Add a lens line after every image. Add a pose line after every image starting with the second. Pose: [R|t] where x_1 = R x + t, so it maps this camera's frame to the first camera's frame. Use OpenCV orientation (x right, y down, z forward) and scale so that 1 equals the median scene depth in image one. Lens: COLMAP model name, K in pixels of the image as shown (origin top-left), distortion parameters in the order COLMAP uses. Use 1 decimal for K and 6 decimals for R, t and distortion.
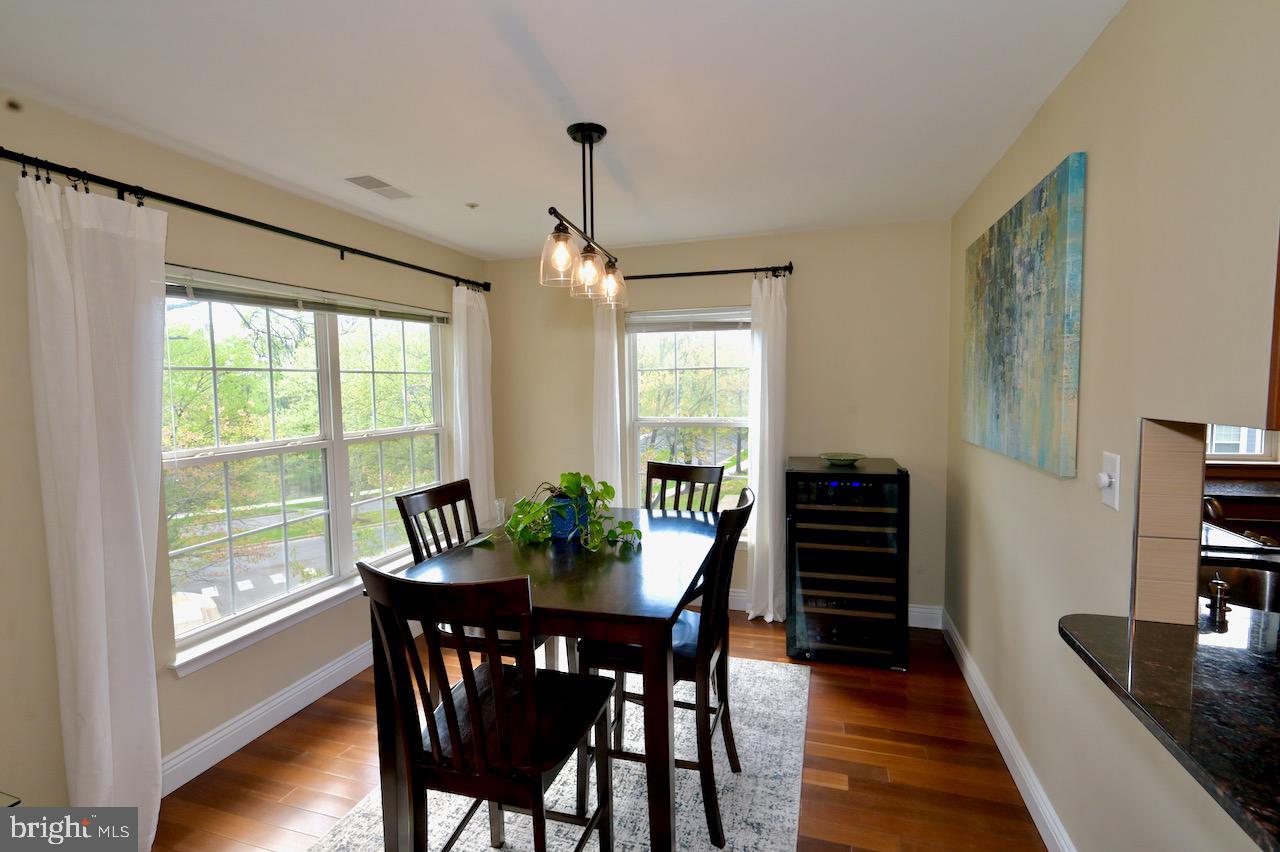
lens RADIAL K [[583.0, 0, 636.3], [0, 583.0, 424.1], [0, 0, 1]] dist [0.000110, 0.000258]
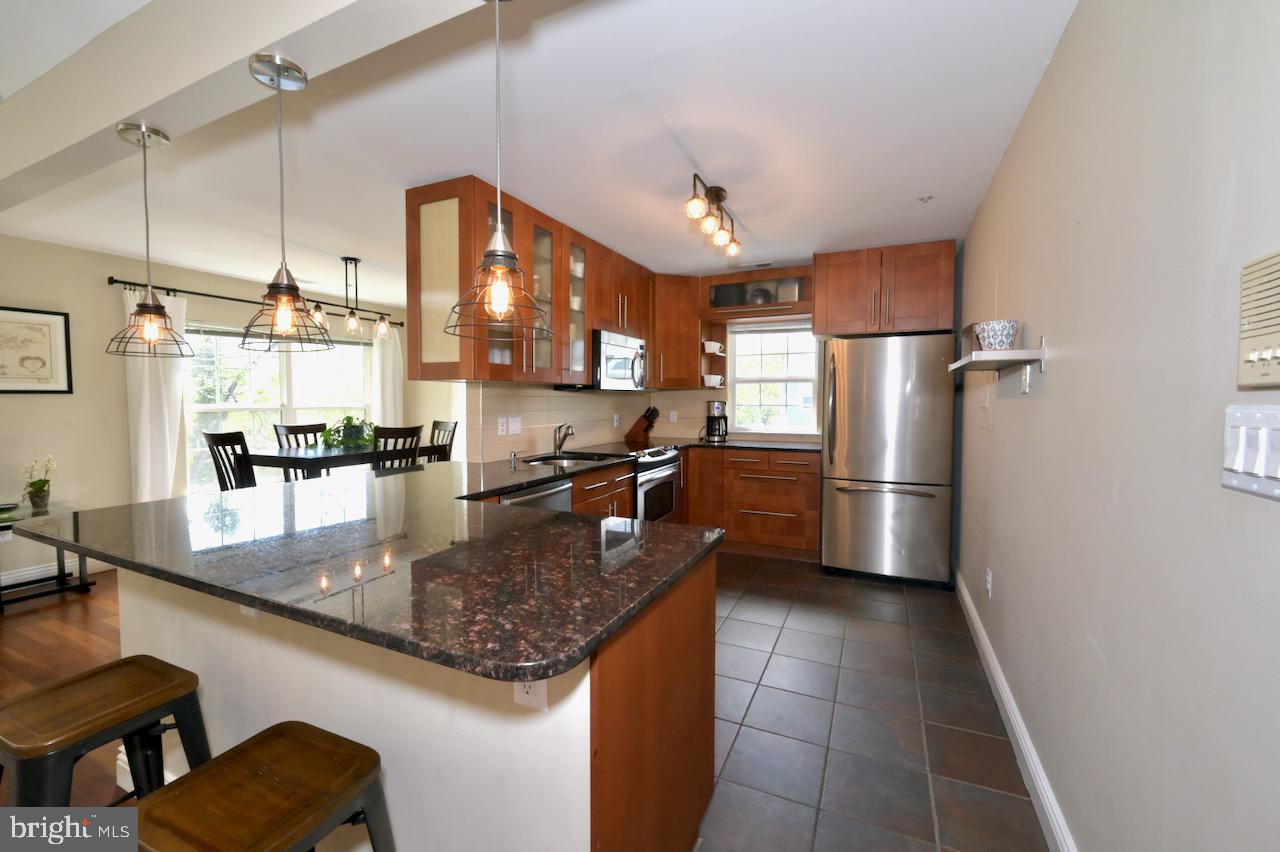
lens RADIAL K [[523.8, 0, 632.7], [0, 523.8, 424.2], [0, 0, 1]] dist [-0.003275, -0.000183]
pose [[0.988603, 0.025281, -0.148411, 1.165206], [-0.028519, 0.999399, -0.019730, 0.117572], [0.147822, 0.023737, 0.988729, -0.715243]]
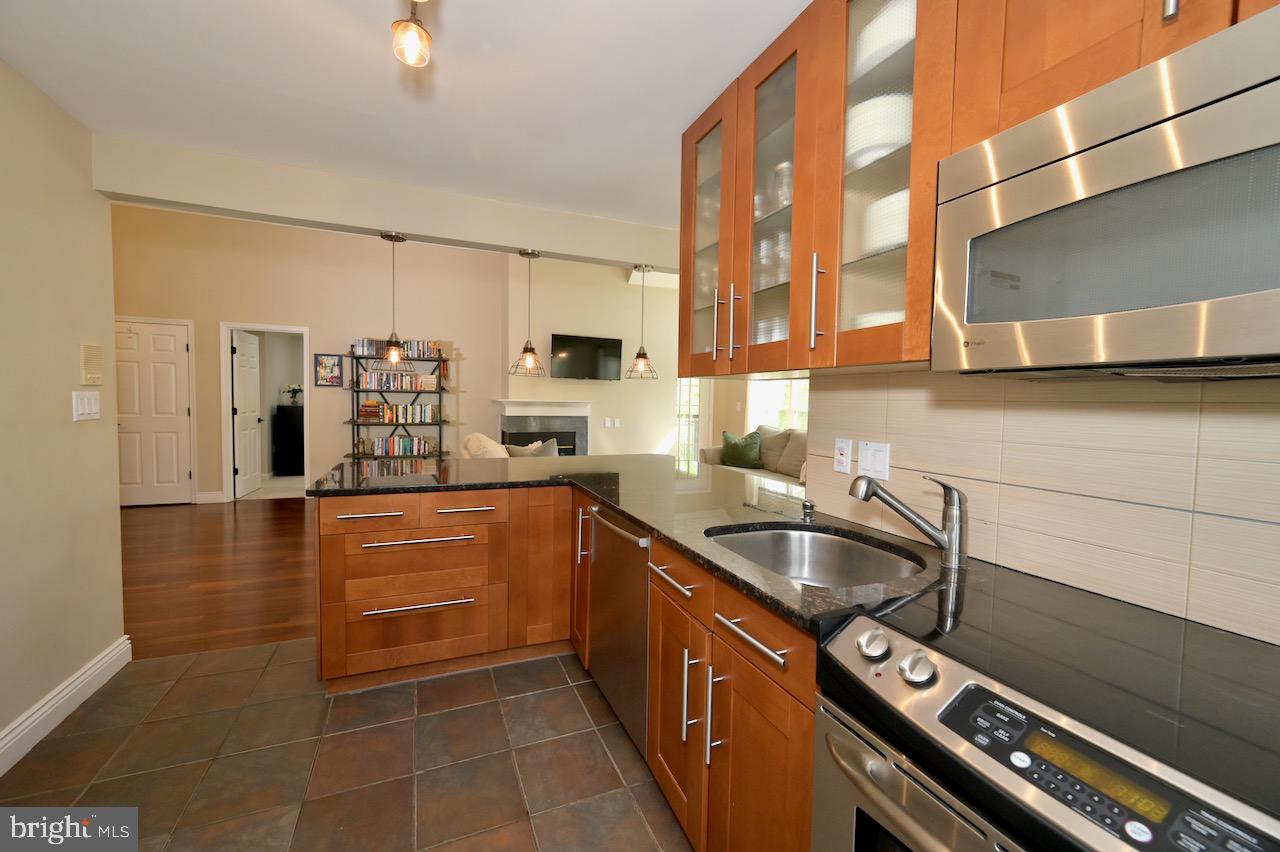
lens RADIAL K [[503.3, 0, 640.0], [0, 503.3, 426.0], [0, 0, 1]] dist [0.000922, 0.000102]
pose [[-0.759696, 0.035333, -0.649318, 1.315650], [-0.049322, 0.992516, 0.111715, 0.002335], [0.648405, 0.116895, -0.752267, 1.027465]]
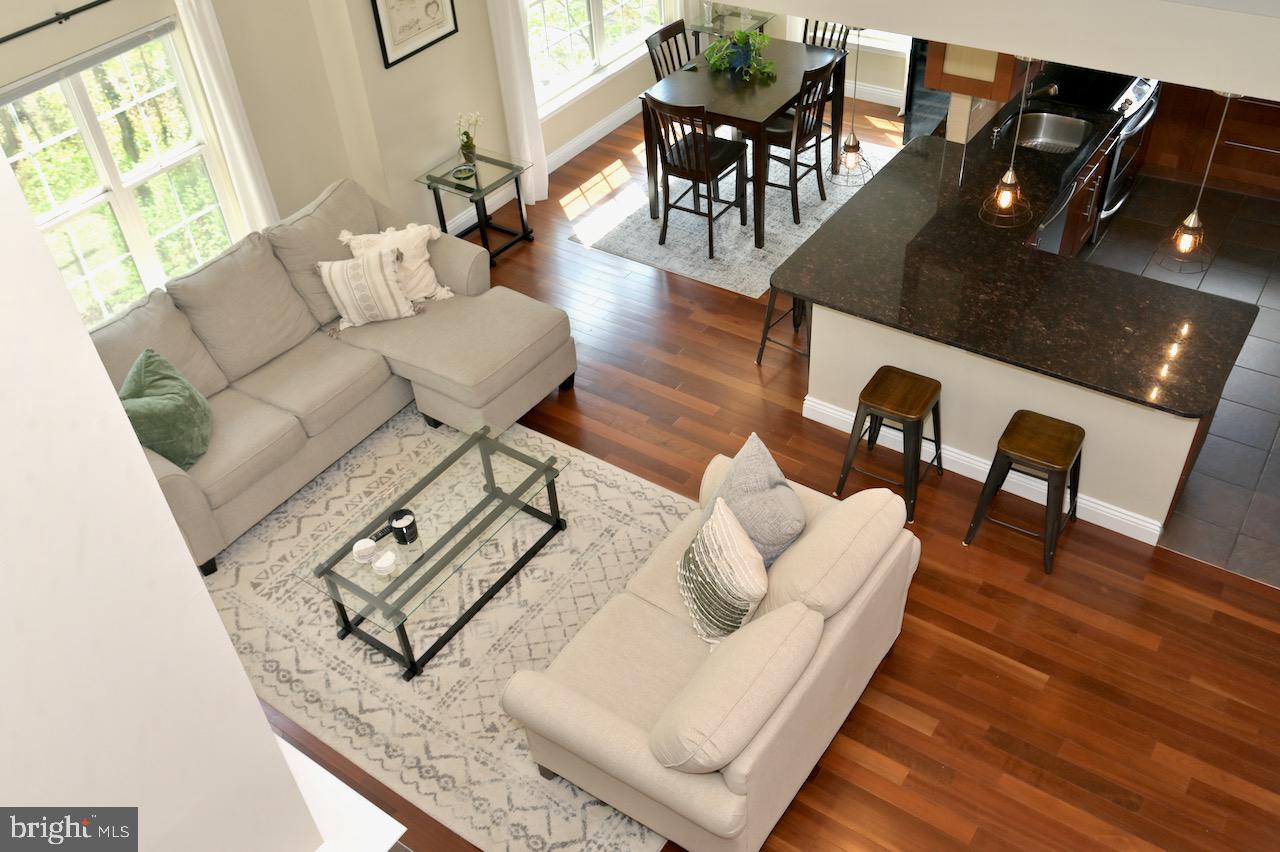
lens RADIAL K [[1107.7, 0, 625.7], [0, 1107.7, 426.4], [0, 0, 1]] dist [-0.003872, 0.000139]
pose [[0.949439, 0.160123, -0.270048, 0.622433], [0.034858, 0.801075, 0.597549, -0.925151], [0.312010, -0.576749, 0.754990, -2.205561]]
